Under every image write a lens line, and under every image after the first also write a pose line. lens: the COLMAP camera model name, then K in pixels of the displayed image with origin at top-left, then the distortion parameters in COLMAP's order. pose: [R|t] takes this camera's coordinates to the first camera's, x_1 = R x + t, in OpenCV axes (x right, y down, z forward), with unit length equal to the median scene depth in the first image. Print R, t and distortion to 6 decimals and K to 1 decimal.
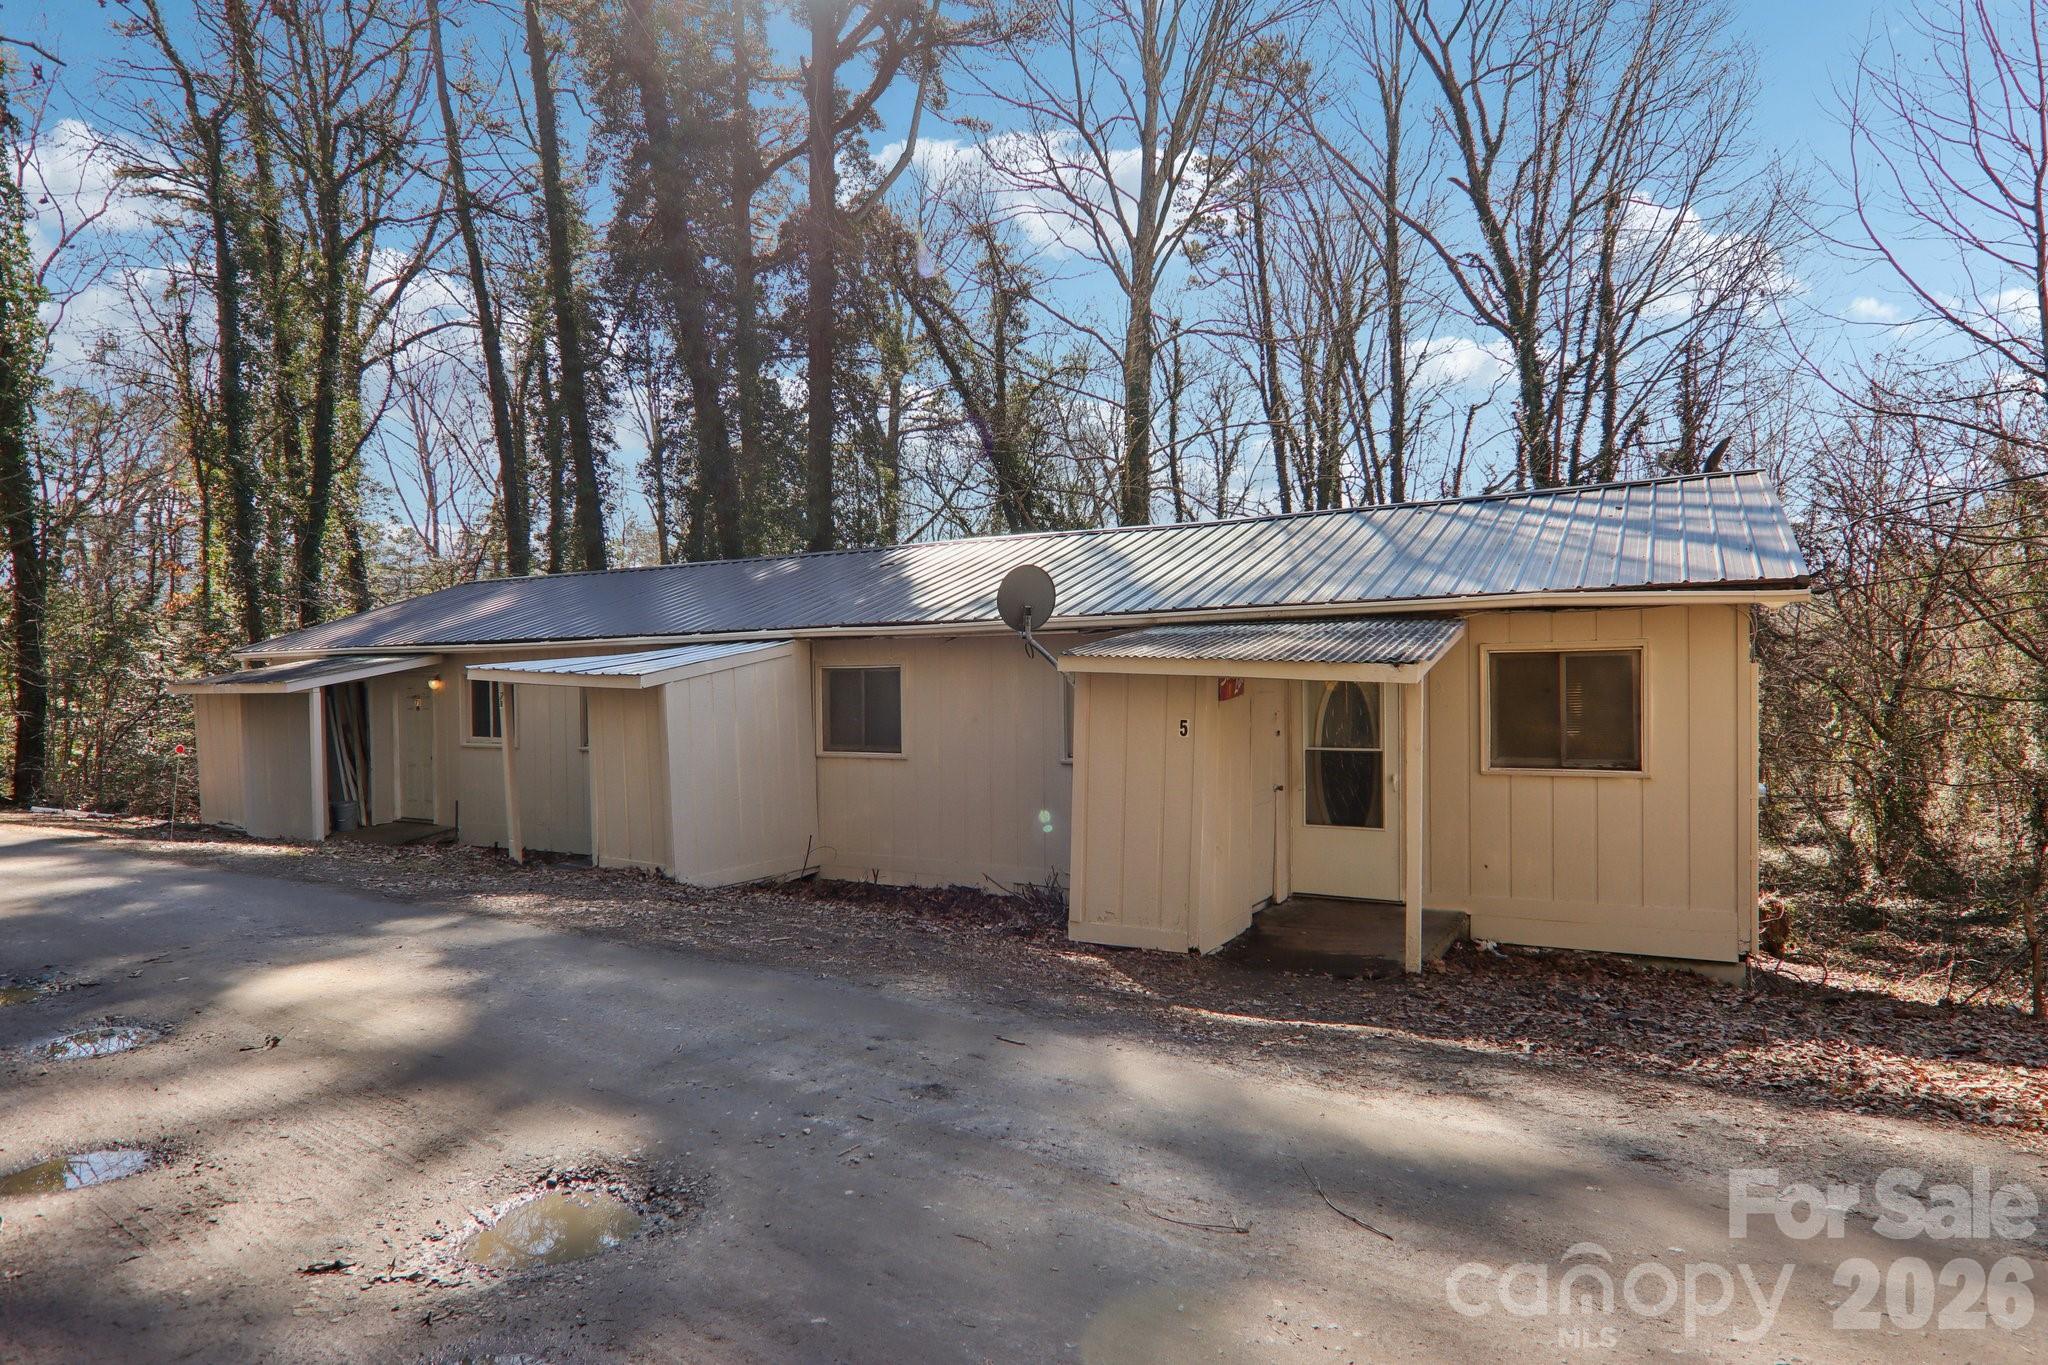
lens RADIAL K [[1135.4, 0, 1017.1], [0, 1135.4, 675.9], [0, 0, 1]] dist [0.002868, -0.018264]
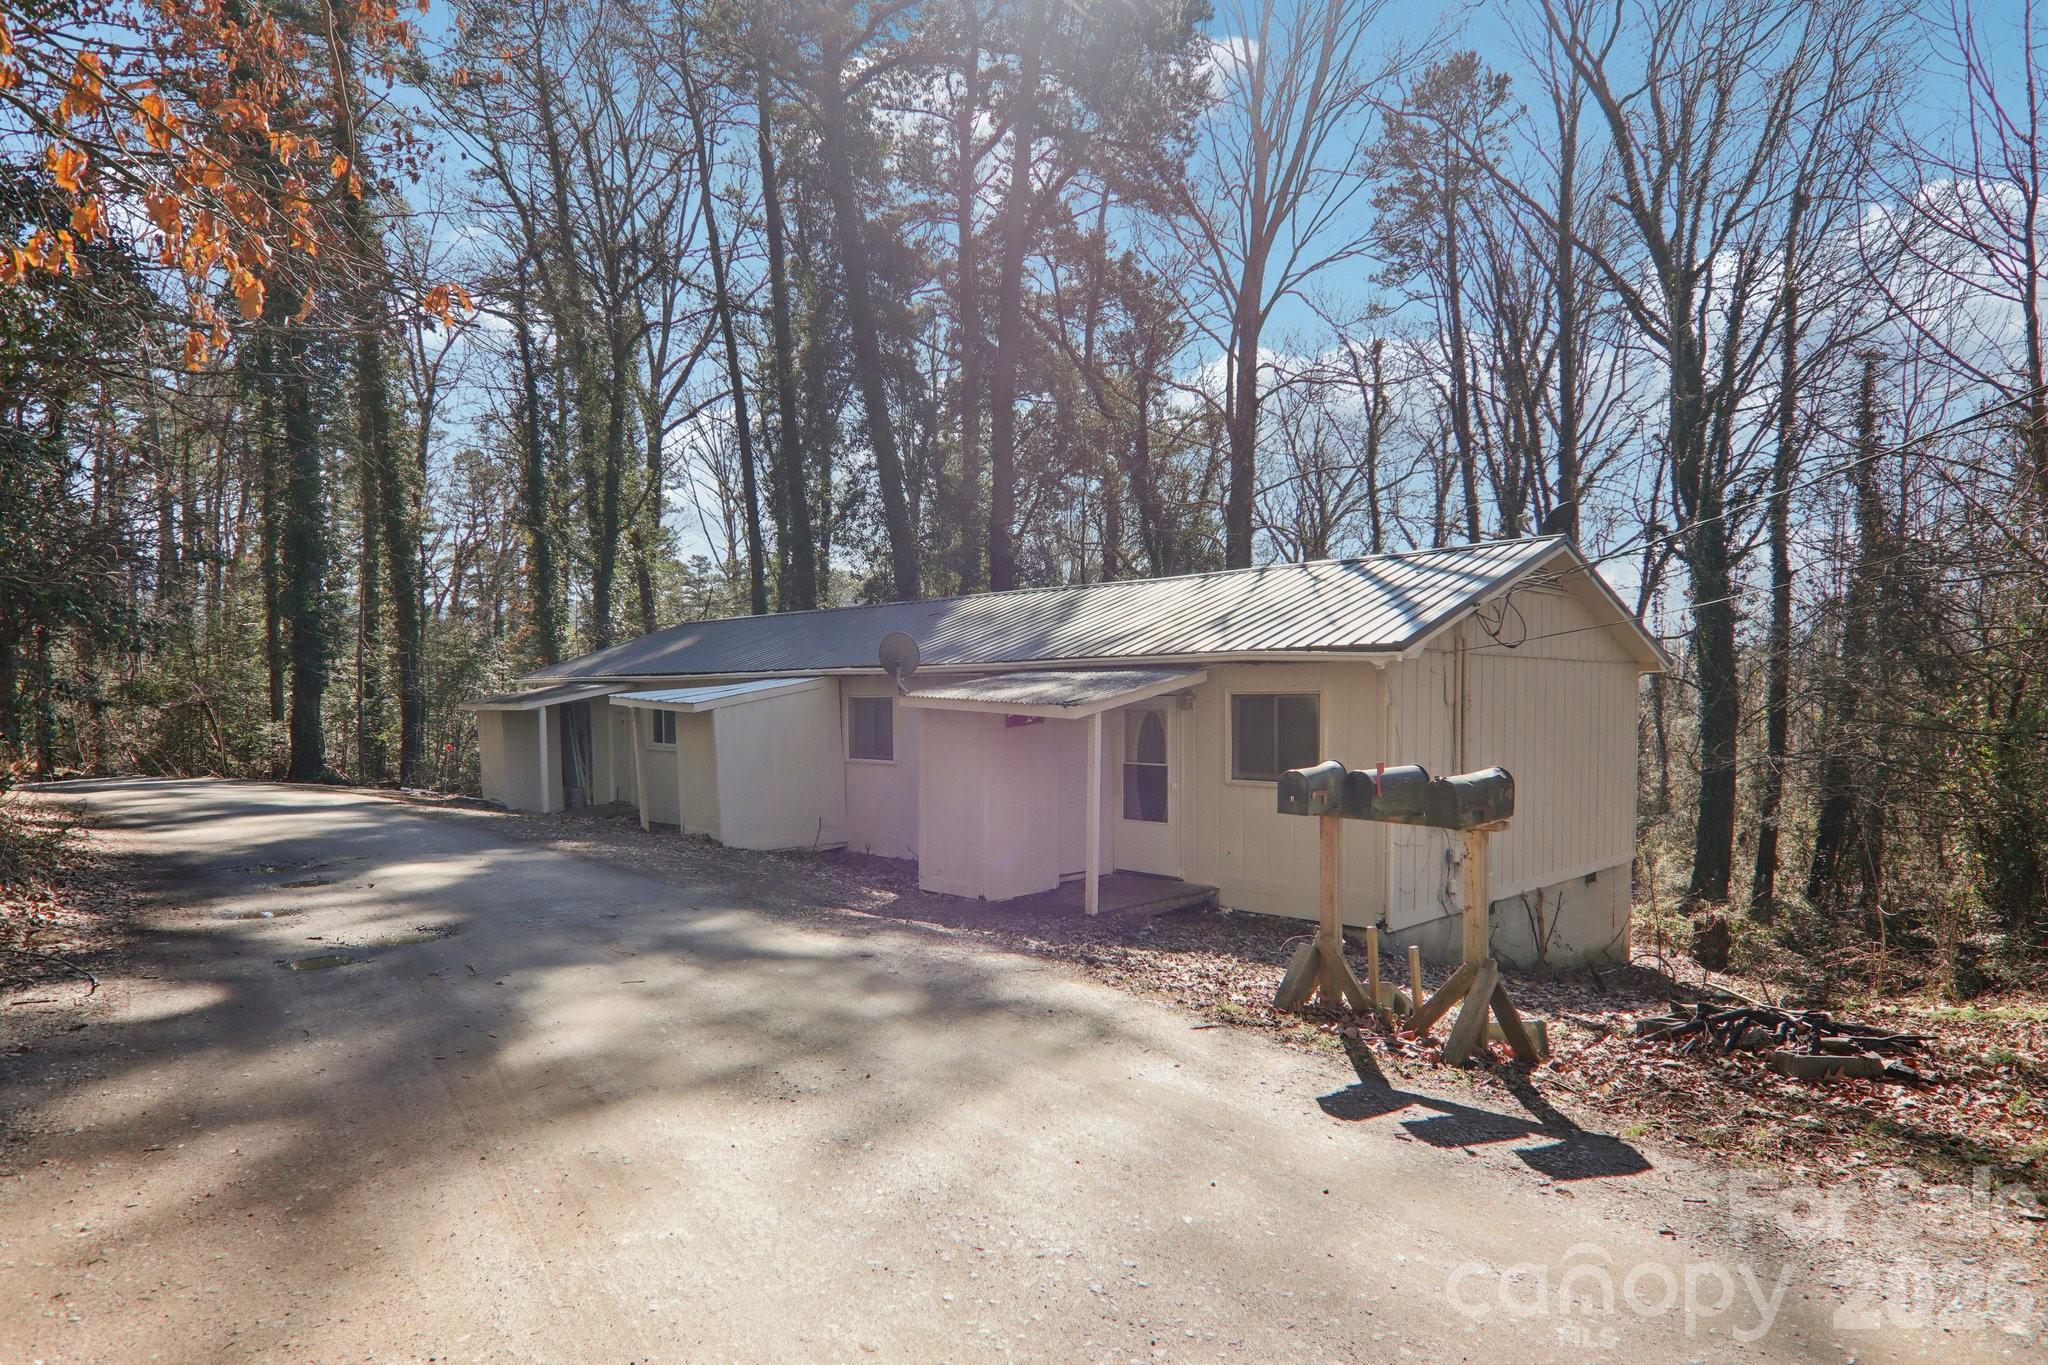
lens RADIAL K [[1166.4, 0, 1028.4], [0, 1166.4, 673.9], [0, 0, 1]] dist [0.059561, -0.042467]
pose [[0.964381, 0.002619, -0.264505, 0.412446], [-0.005562, 0.999931, -0.010377, -0.021636], [0.264459, 0.011478, 0.964329, -0.300846]]
